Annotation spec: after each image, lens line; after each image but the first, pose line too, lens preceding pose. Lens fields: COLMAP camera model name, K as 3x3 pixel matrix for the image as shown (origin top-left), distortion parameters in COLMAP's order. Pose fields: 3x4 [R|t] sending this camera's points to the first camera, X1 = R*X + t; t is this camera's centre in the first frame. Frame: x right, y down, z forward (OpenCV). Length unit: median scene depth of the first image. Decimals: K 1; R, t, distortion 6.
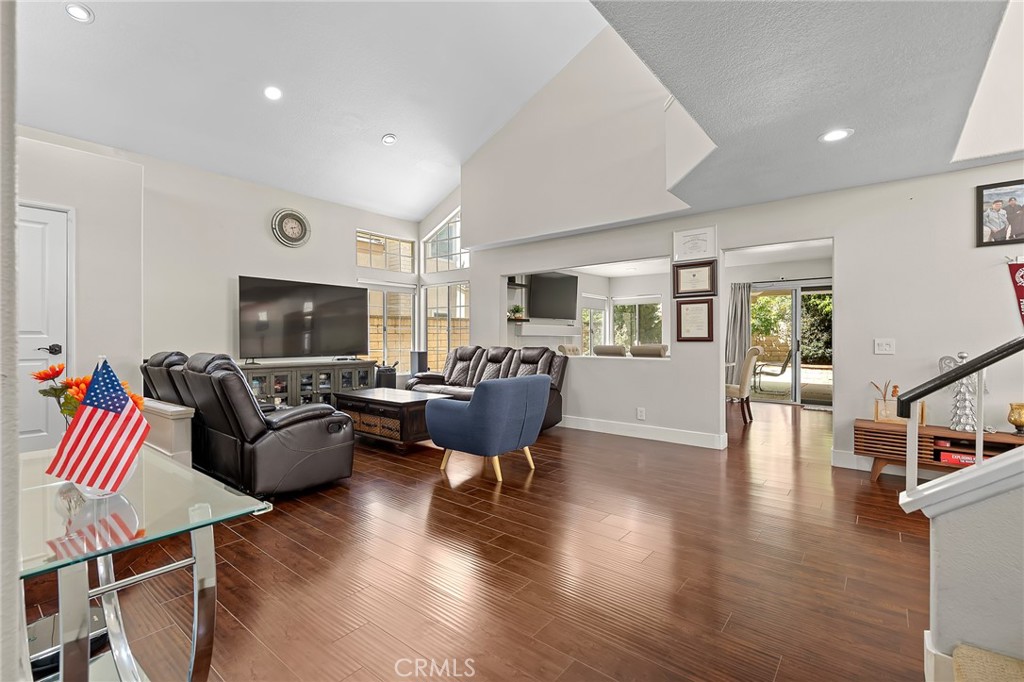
lens RADIAL K [[456.3, 0, 512.4], [0, 456.3, 337.8], [0, 0, 1]] dist [0.004017, 0.001597]
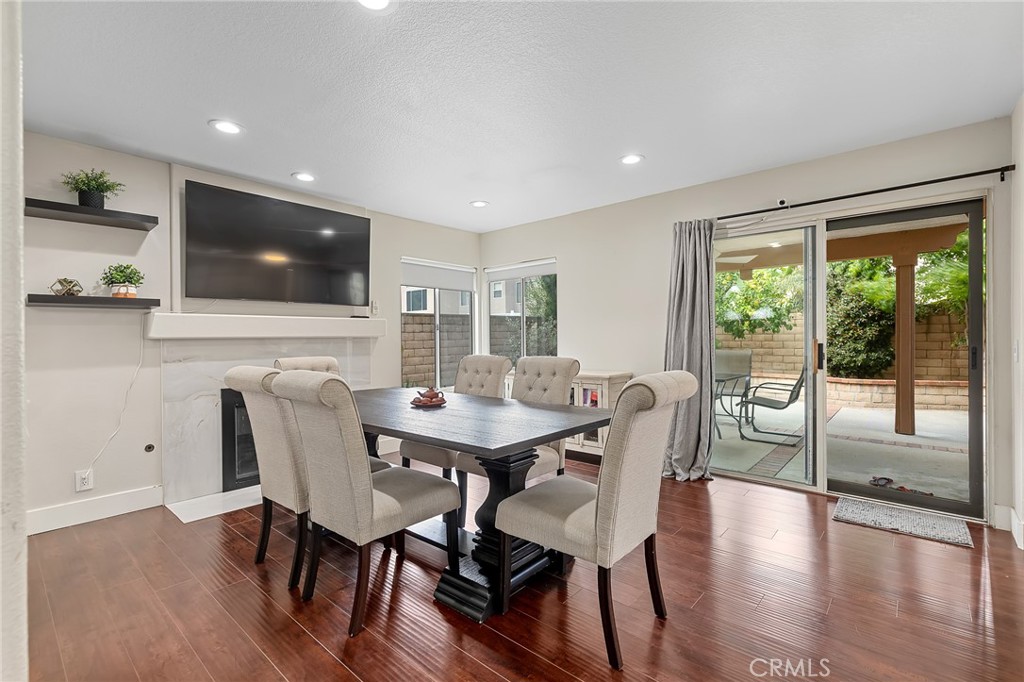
lens RADIAL K [[456.3, 0, 513.5], [0, 456.3, 338.3], [0, 0, 1]] dist [0.004017, 0.001597]
pose [[0.999059, -0.008538, -0.042526, 0.281786], [0.008606, 0.999962, 0.001425, -0.002683], [0.042513, -0.001790, 0.999094, 0.442538]]
